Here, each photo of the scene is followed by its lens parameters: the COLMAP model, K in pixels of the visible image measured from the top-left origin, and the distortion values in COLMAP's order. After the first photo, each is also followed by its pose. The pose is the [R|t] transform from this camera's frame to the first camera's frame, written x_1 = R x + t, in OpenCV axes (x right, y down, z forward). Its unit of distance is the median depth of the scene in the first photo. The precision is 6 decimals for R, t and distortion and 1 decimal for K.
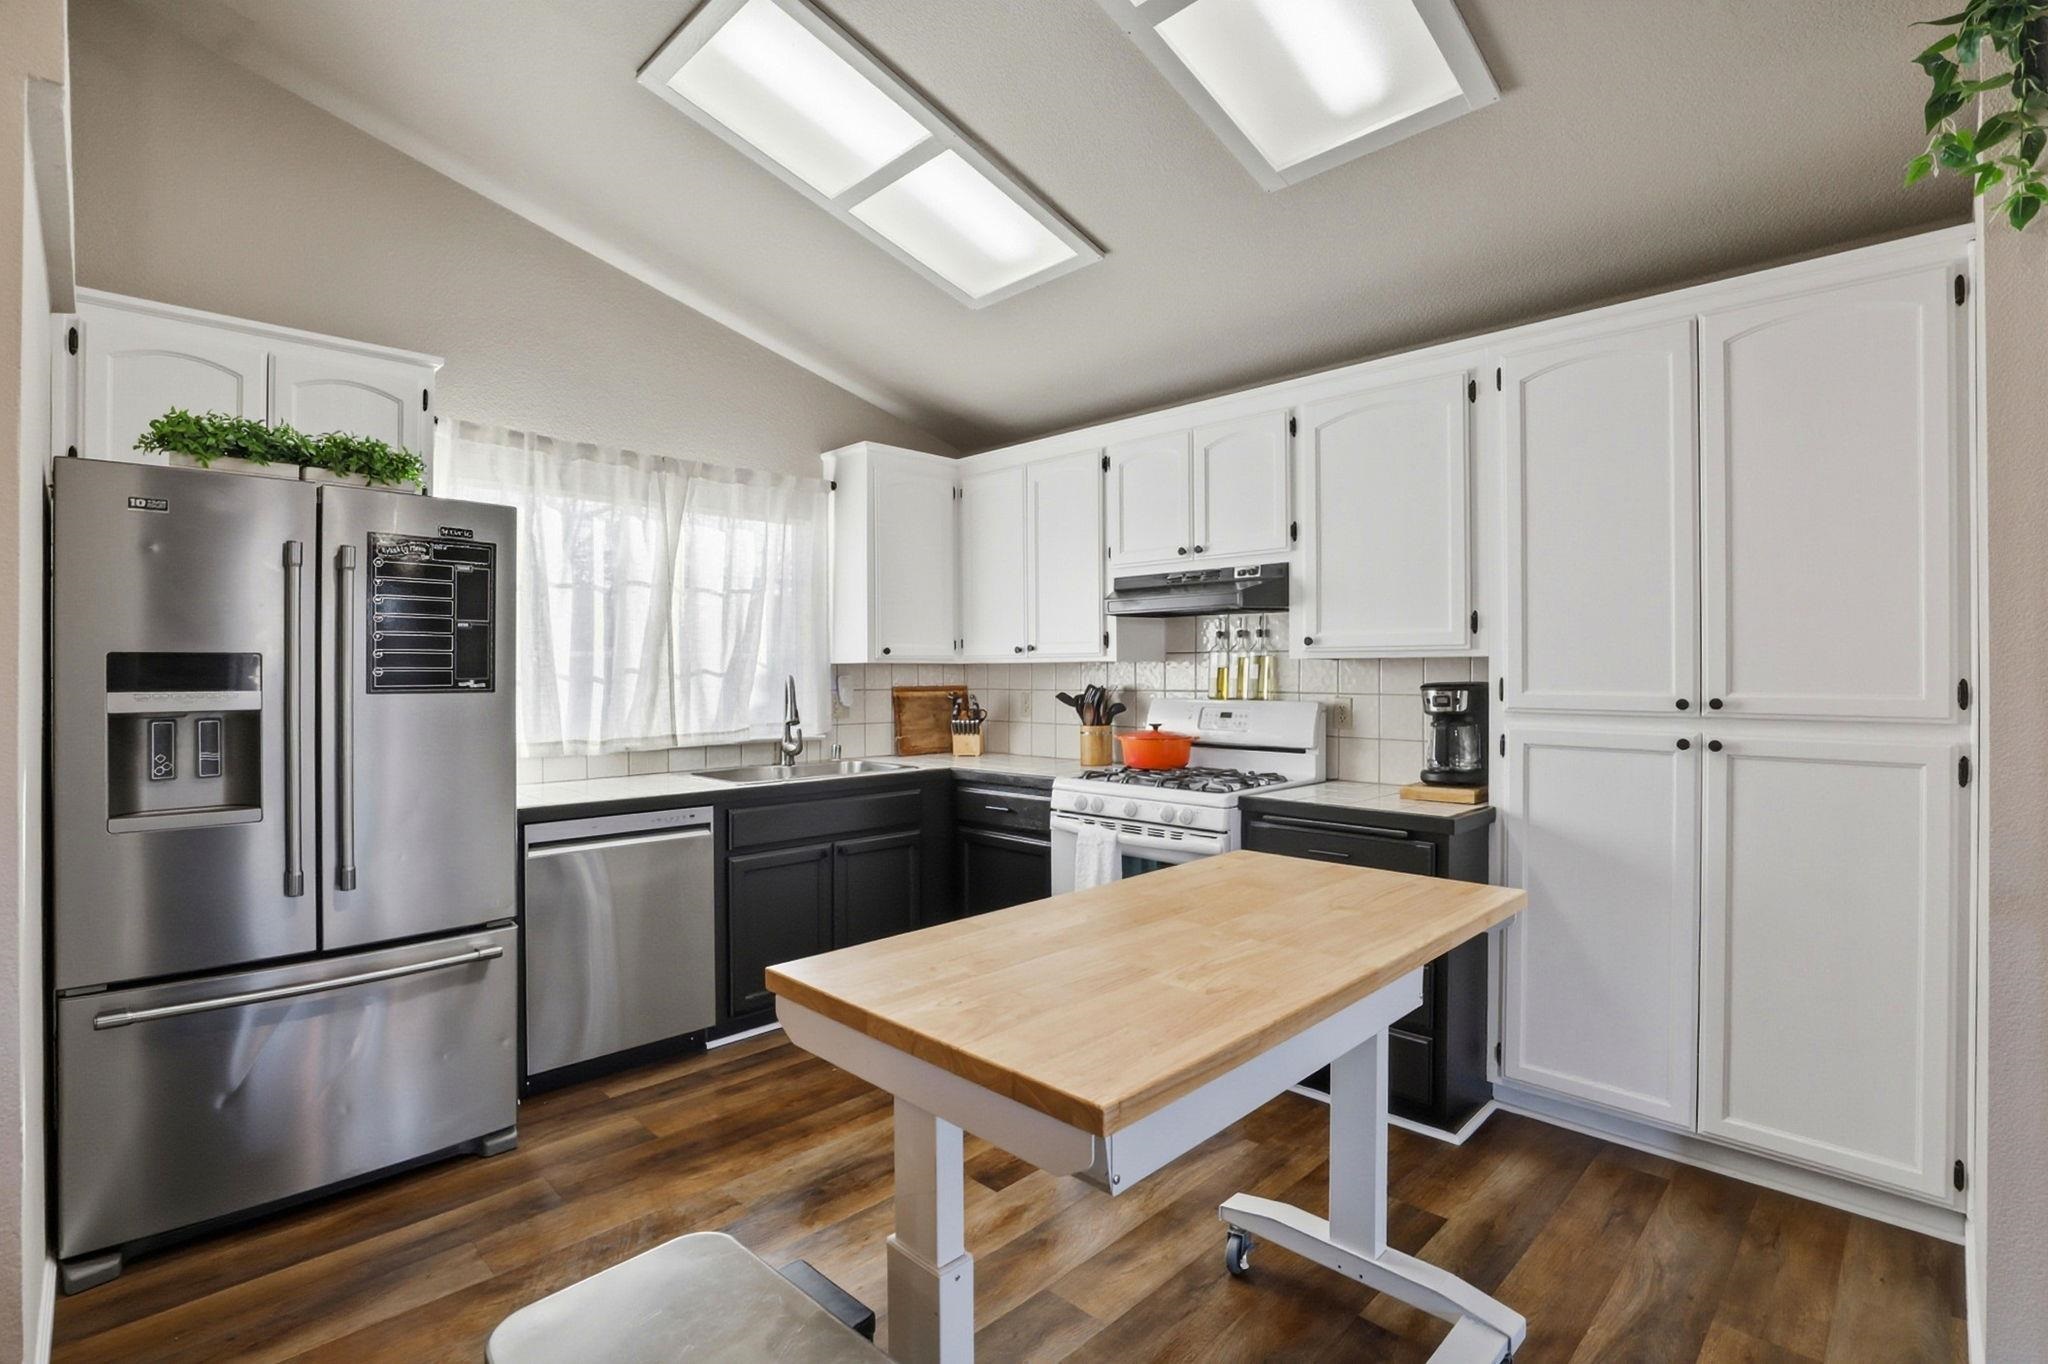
lens RADIAL K [[945.9, 0, 1042.5], [0, 945.9, 668.9], [0, 0, 1]] dist [-0.043412, 0.012049]
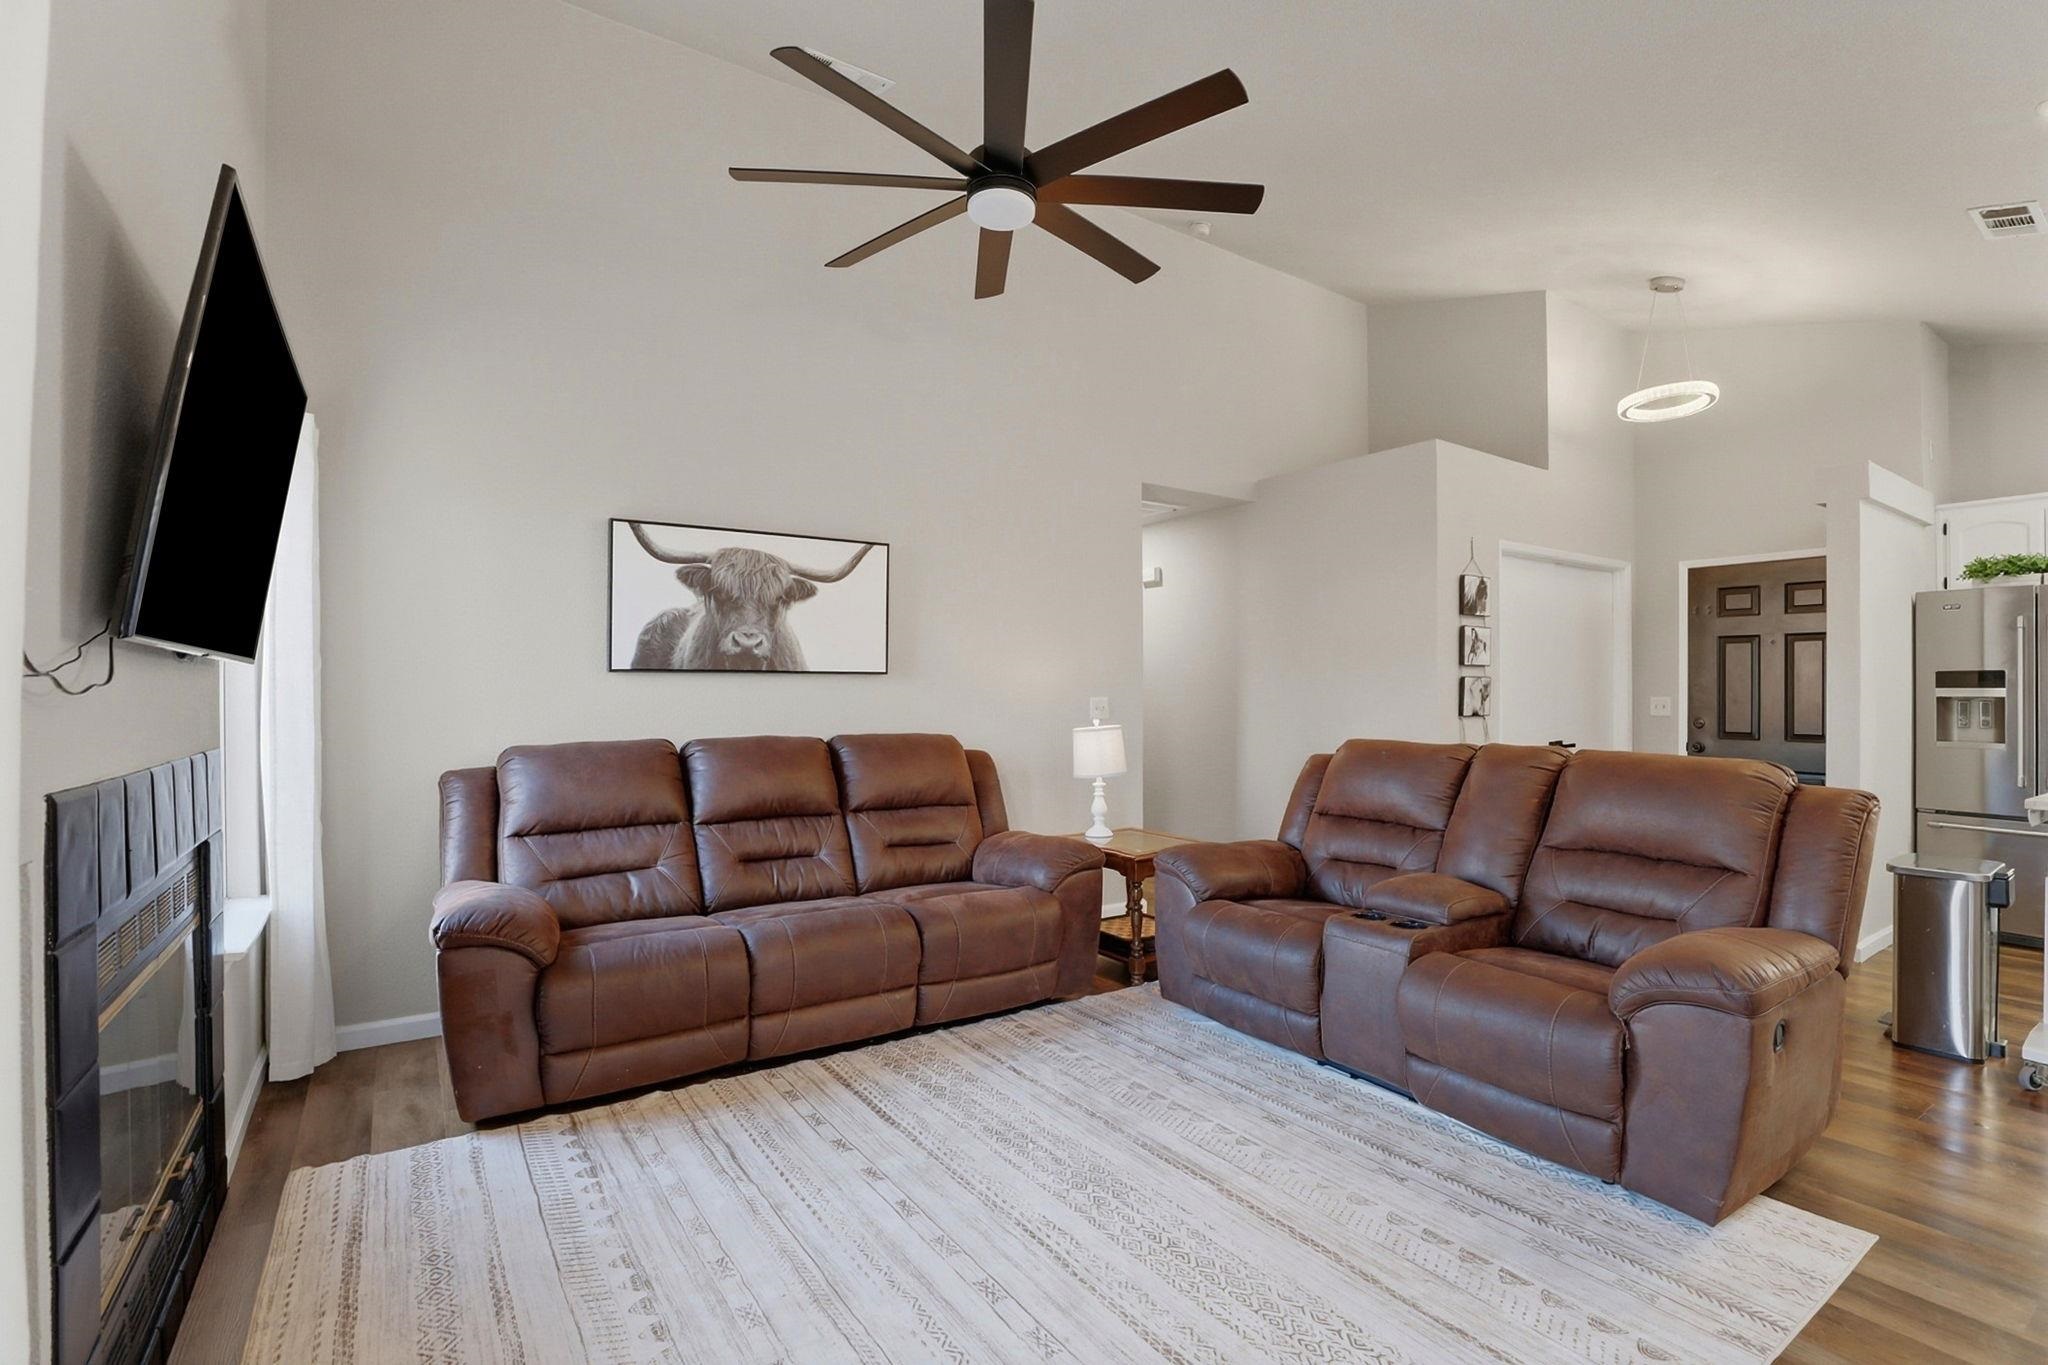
lens RADIAL K [[945.9, 0, 1048.0], [0, 945.9, 686.3], [0, 0, 1]] dist [-0.043412, 0.012049]
pose [[-0.186528, -0.002406, -0.982447, 1.138919], [0.003003, 0.999991, -0.003019, 0.013957], [0.982445, -0.003513, -0.186519, -0.536657]]
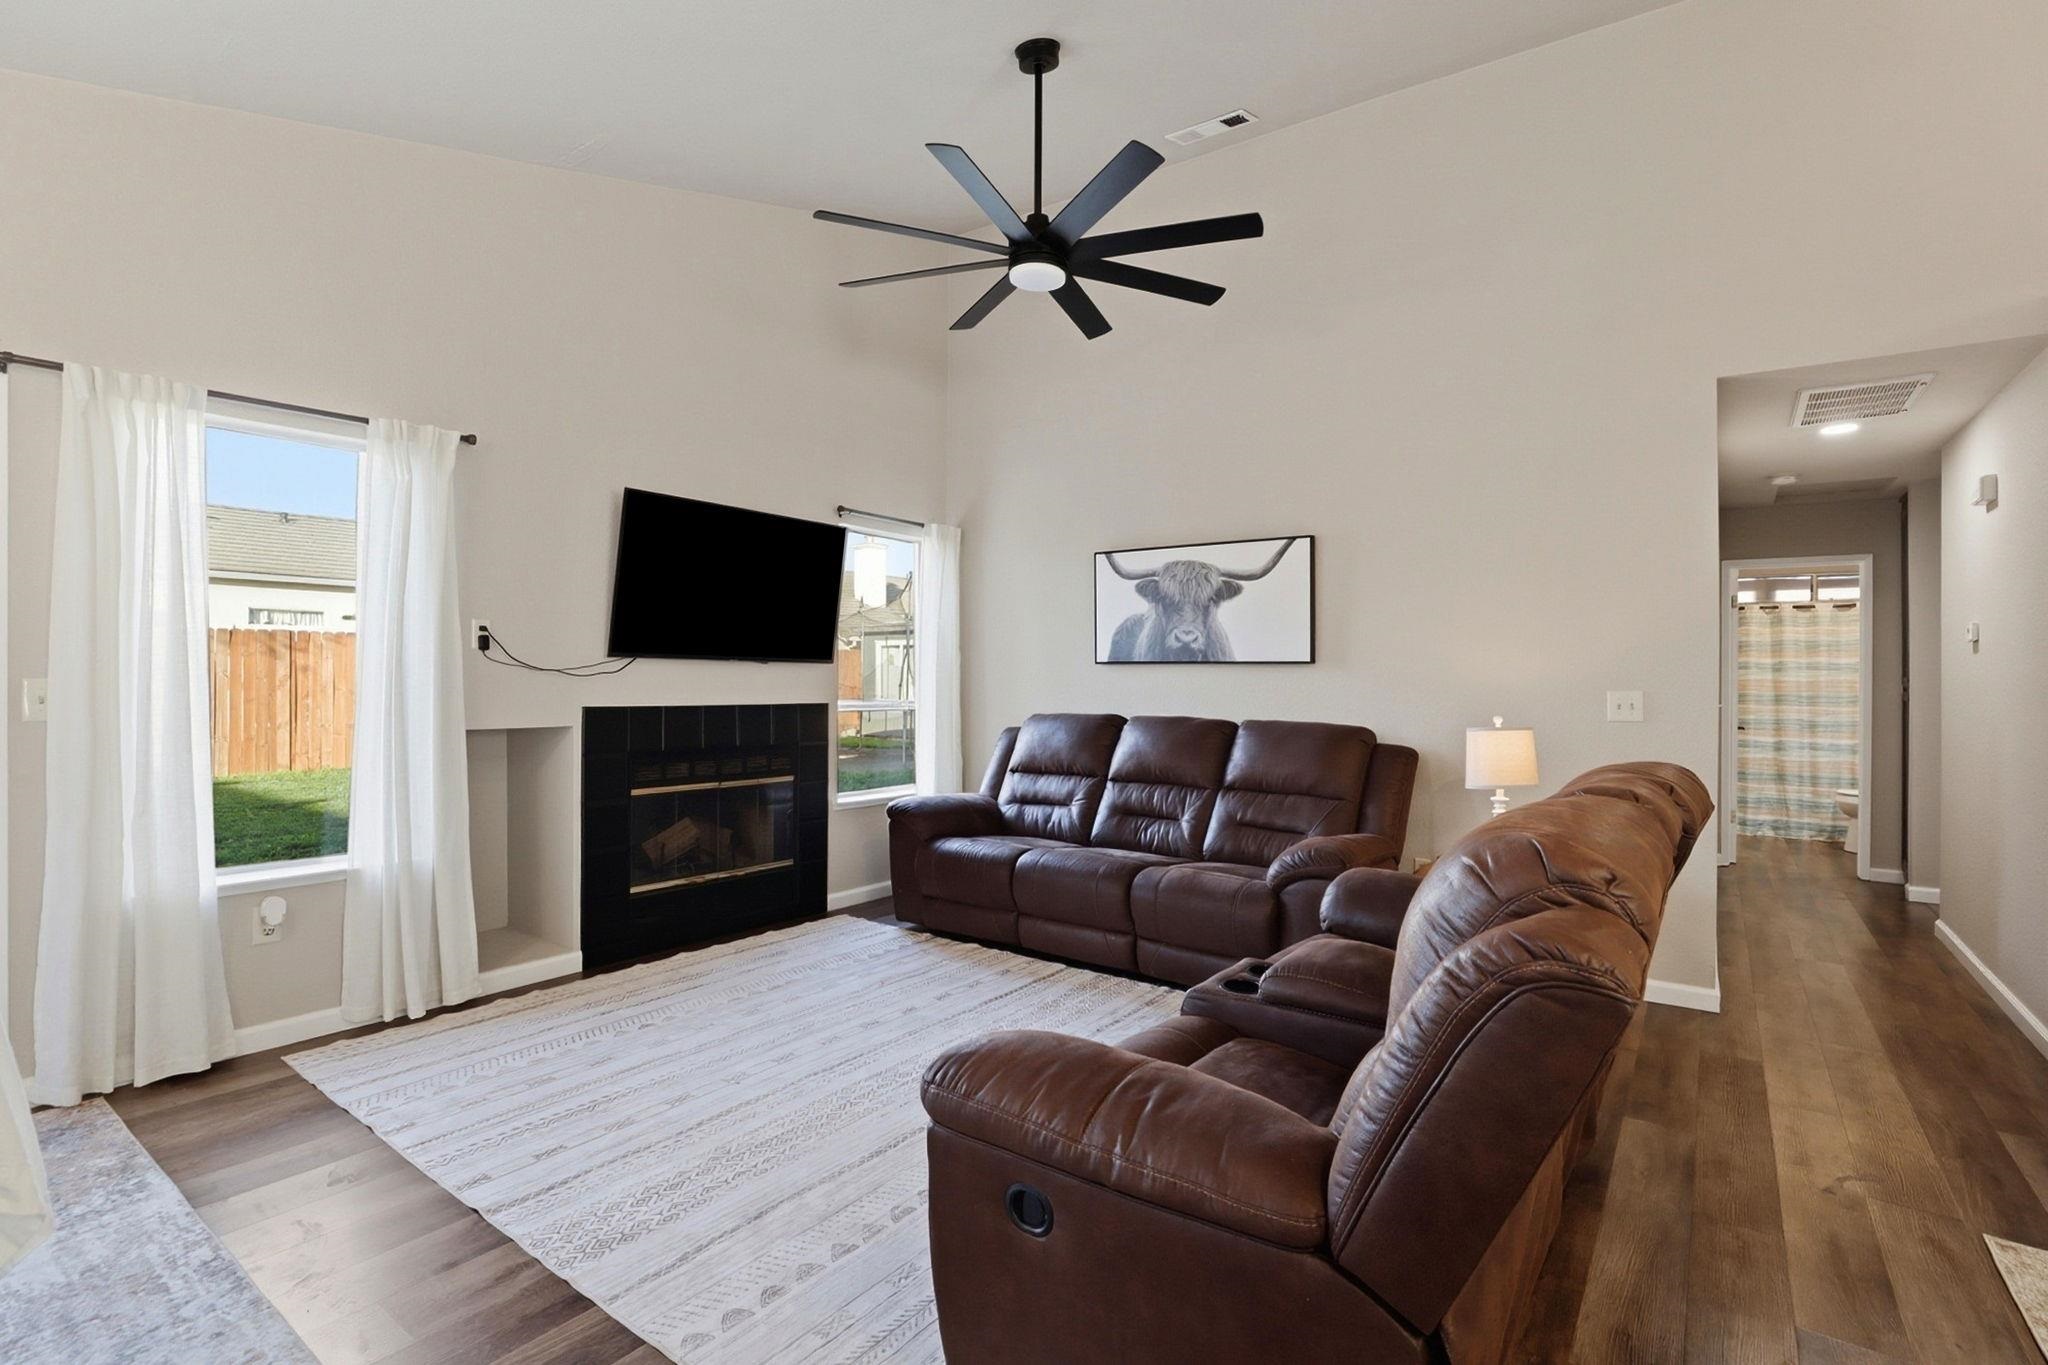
lens RADIAL K [[945.9, 0, 1036.8], [0, 945.9, 667.2], [0, 0, 1]] dist [-0.043412, 0.012049]
pose [[-0.988416, -0.008169, -0.151550, 0.418673], [-0.006061, 0.999878, -0.014370, 0.020214], [0.151649, -0.013285, -0.988345, 0.326950]]
